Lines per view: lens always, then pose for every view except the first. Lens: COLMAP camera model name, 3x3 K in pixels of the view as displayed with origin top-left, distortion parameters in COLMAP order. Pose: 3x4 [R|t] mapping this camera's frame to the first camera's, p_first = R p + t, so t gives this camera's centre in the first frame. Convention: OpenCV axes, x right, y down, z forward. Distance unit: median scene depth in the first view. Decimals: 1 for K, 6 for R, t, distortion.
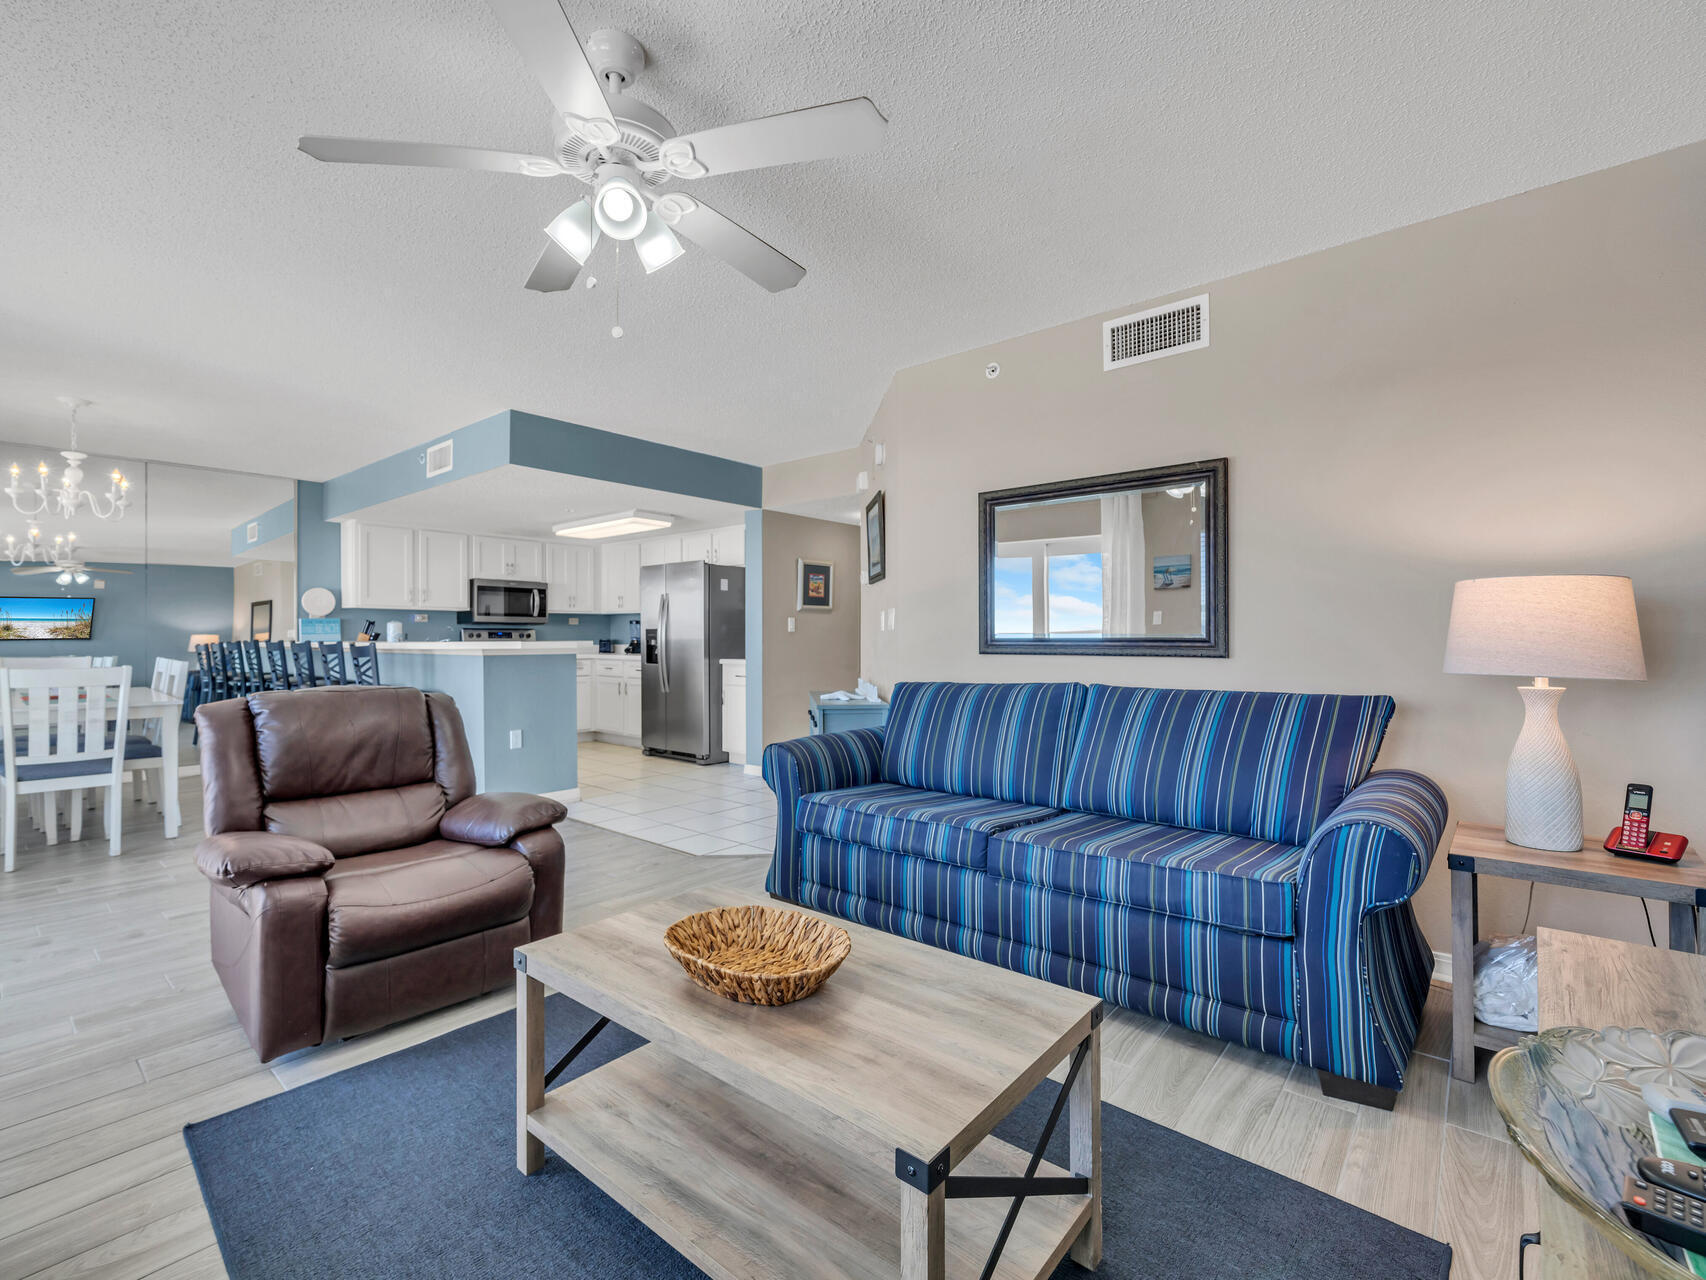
lens RADIAL K [[779.0, 0, 791.9], [0, 779.0, 630.2], [0, 0, 1]] dist [0.002627, -0.000013]
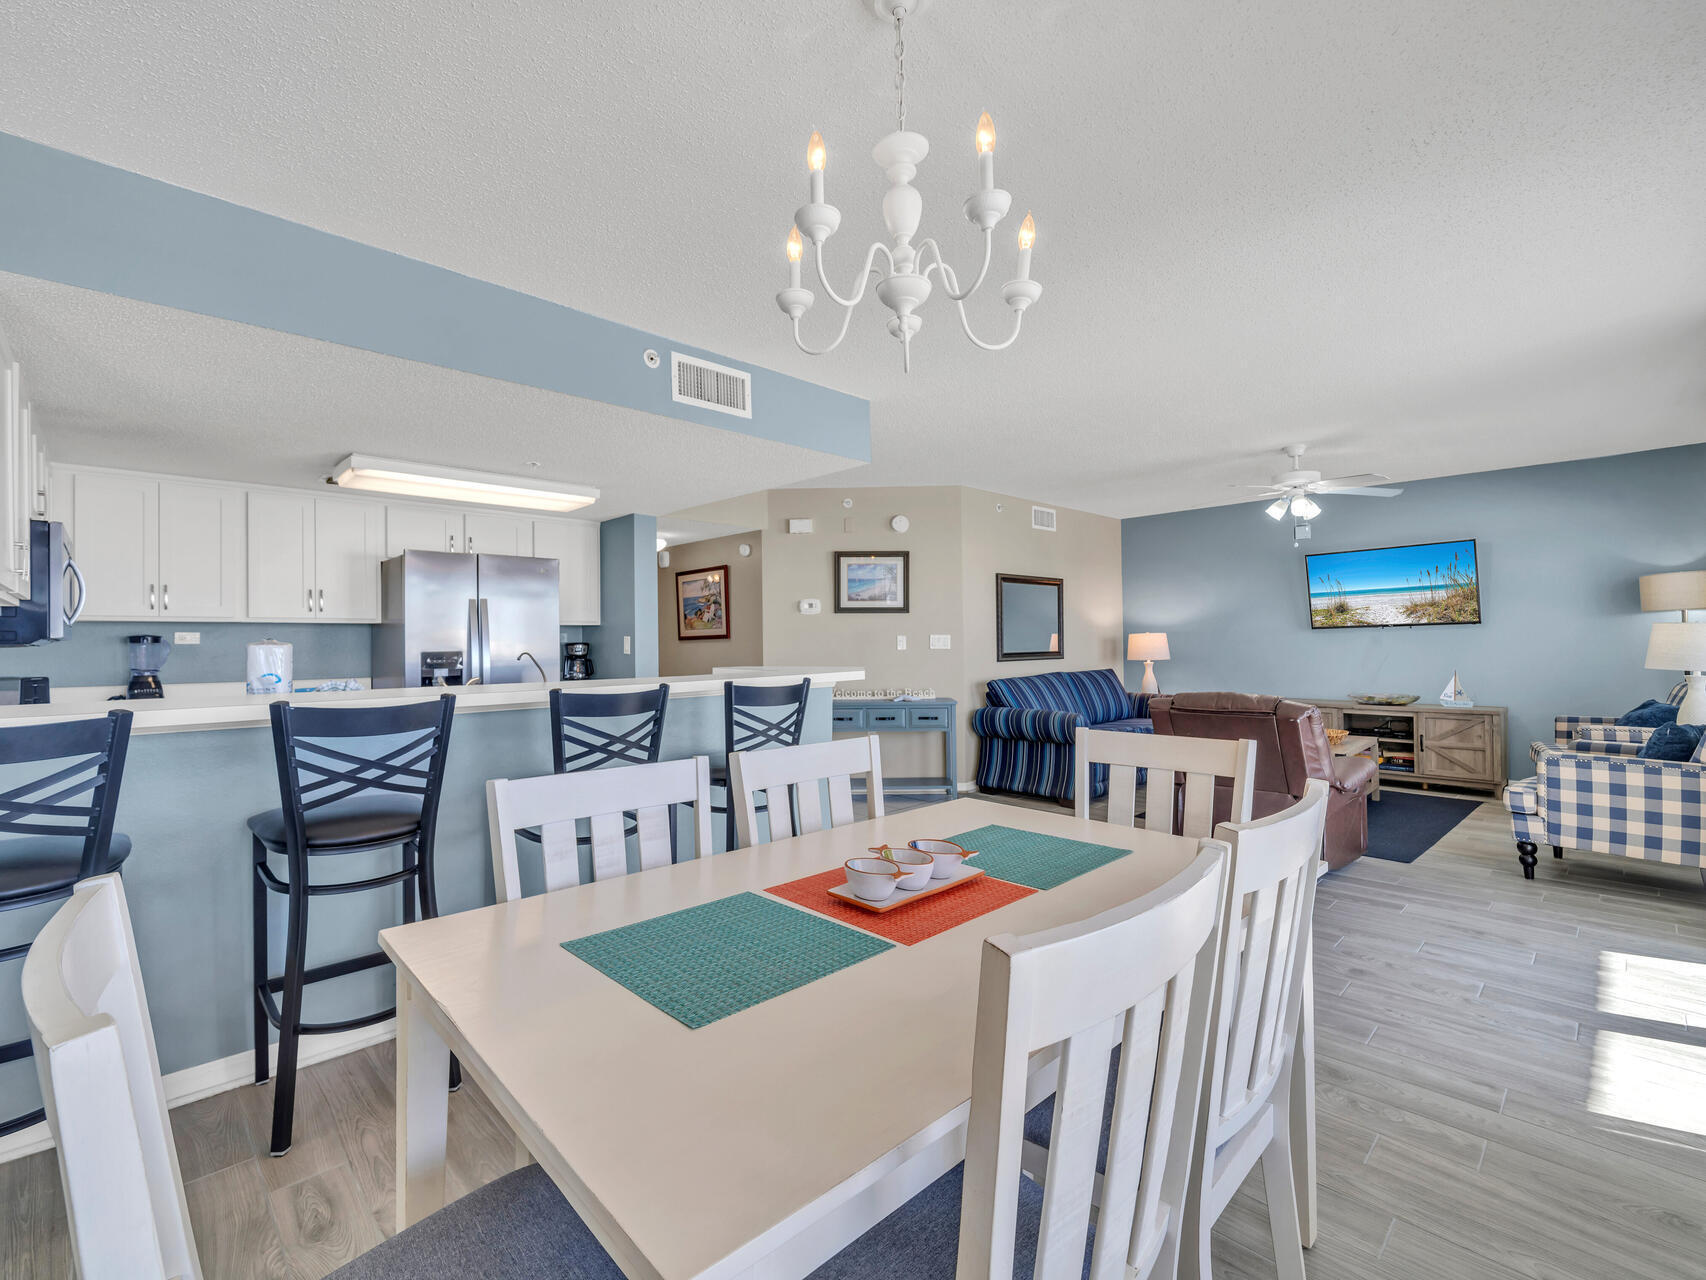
lens RADIAL K [[759.6, 0, 835.8], [0, 759.6, 641.1], [0, 0, 1]] dist [-0.001887, -0.000481]
pose [[0.064611, 0.000544, 0.997910, -0.819510], [0.003123, 0.999995, -0.000747, -0.009472], [-0.997906, 0.003165, 0.064609, 0.665848]]
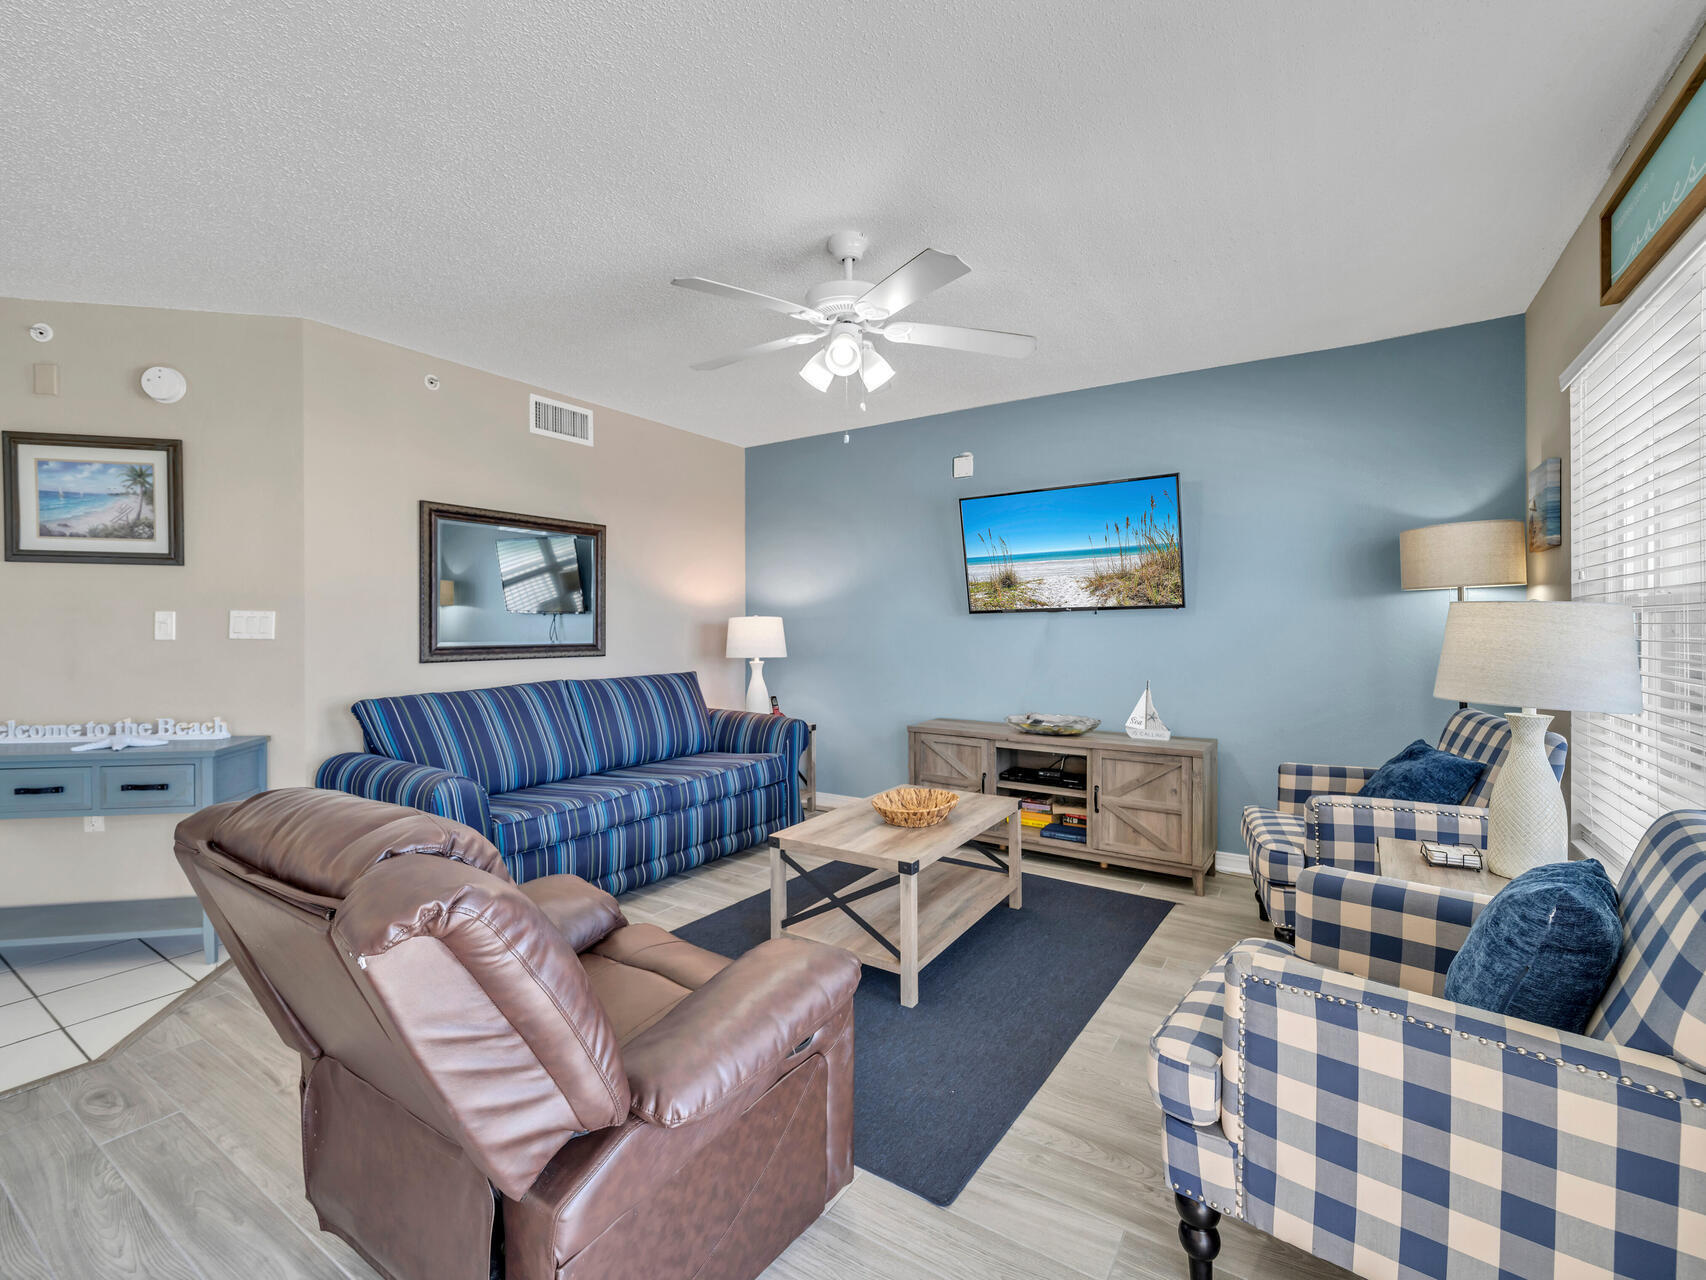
lens RADIAL K [[729.5, 0, 859.1], [0, 729.5, 637.6], [0, 0, 1]] dist [-0.006696, 0.001406]
pose [[-0.162486, -0.014681, 0.986602, -0.400862], [-0.010025, 0.999862, 0.013227, -0.010405], [-0.986660, -0.007741, -0.162611, 0.313573]]
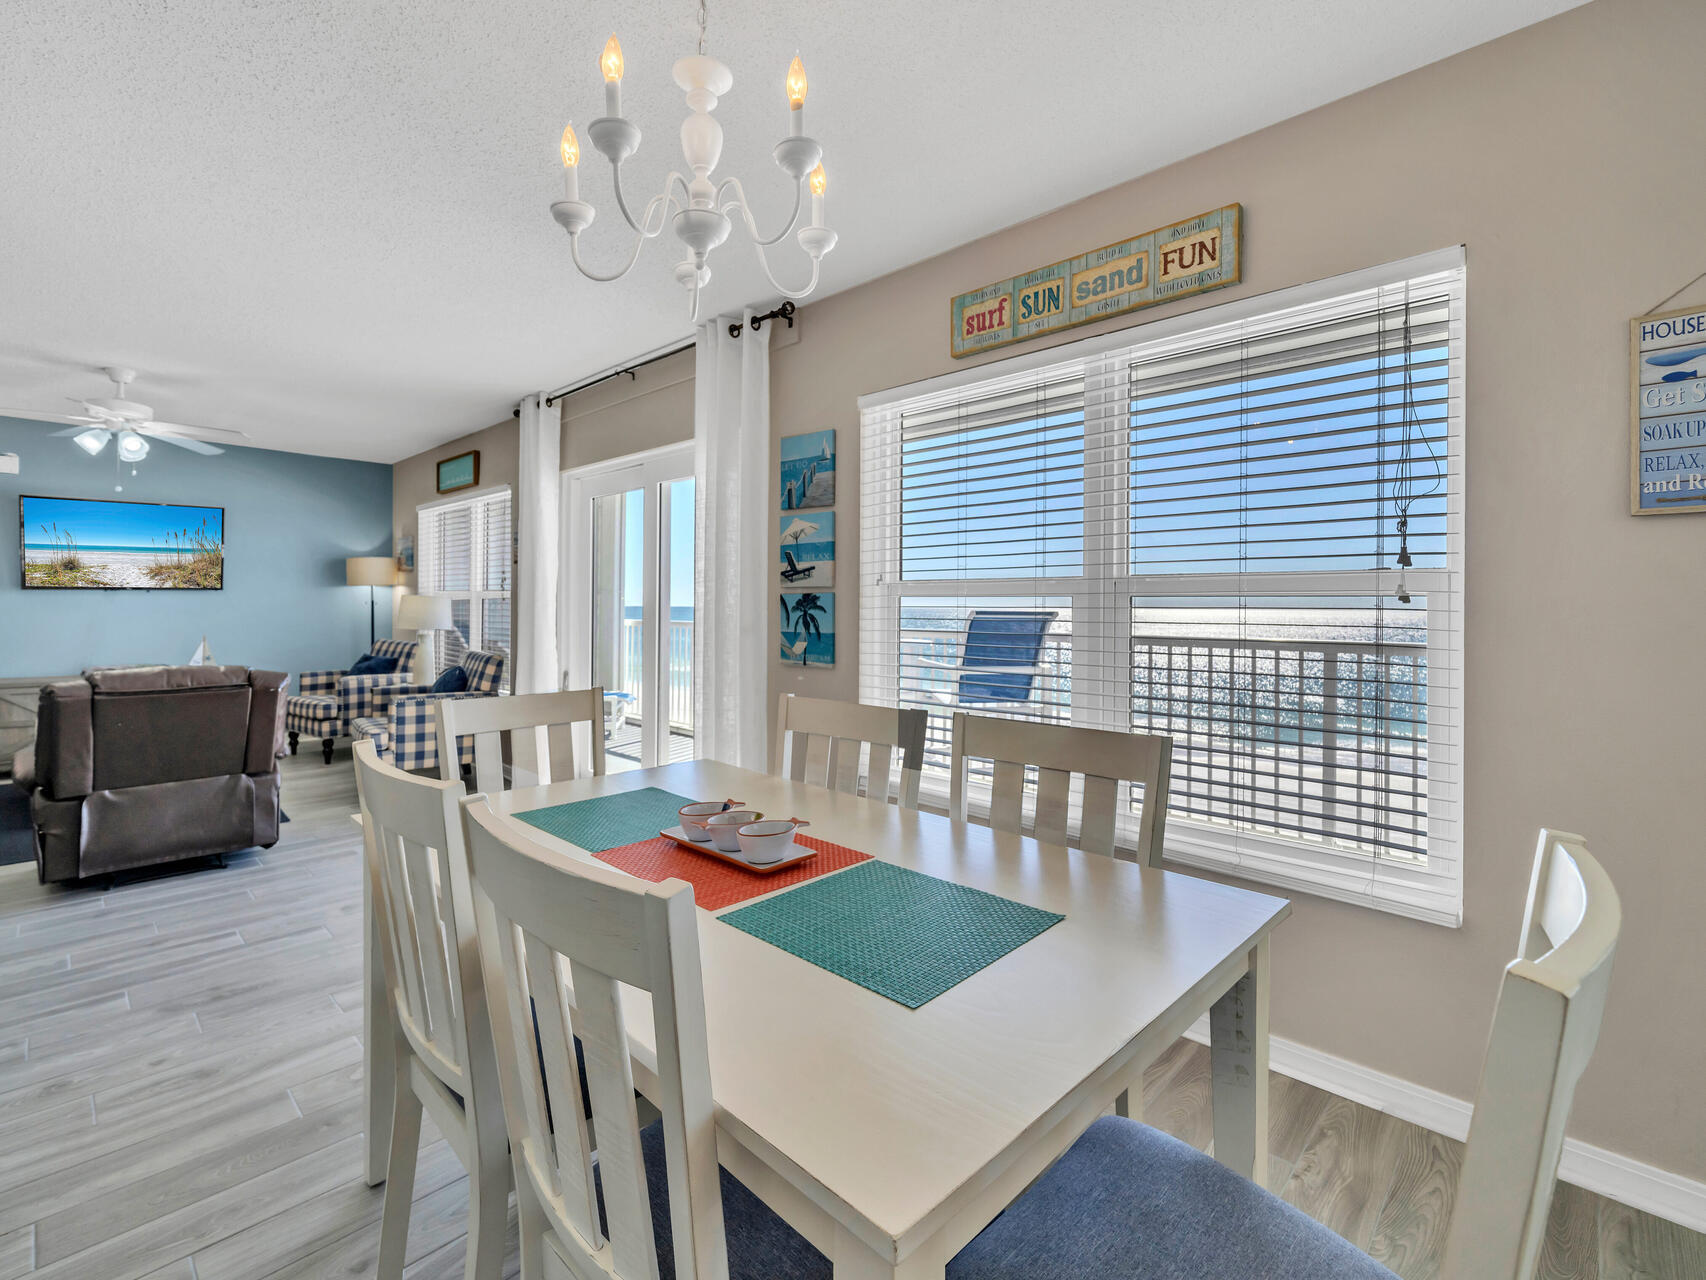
lens RADIAL K [[782.4, 0, 797.7], [0, 782.4, 605.5], [0, 0, 1]] dist [0.002827, -0.002379]
pose [[-0.998090, -0.009642, 0.061012, -0.643808], [-0.010388, 0.999875, -0.011926, -0.005236], [-0.060889, -0.012537, -0.998066, 0.865030]]
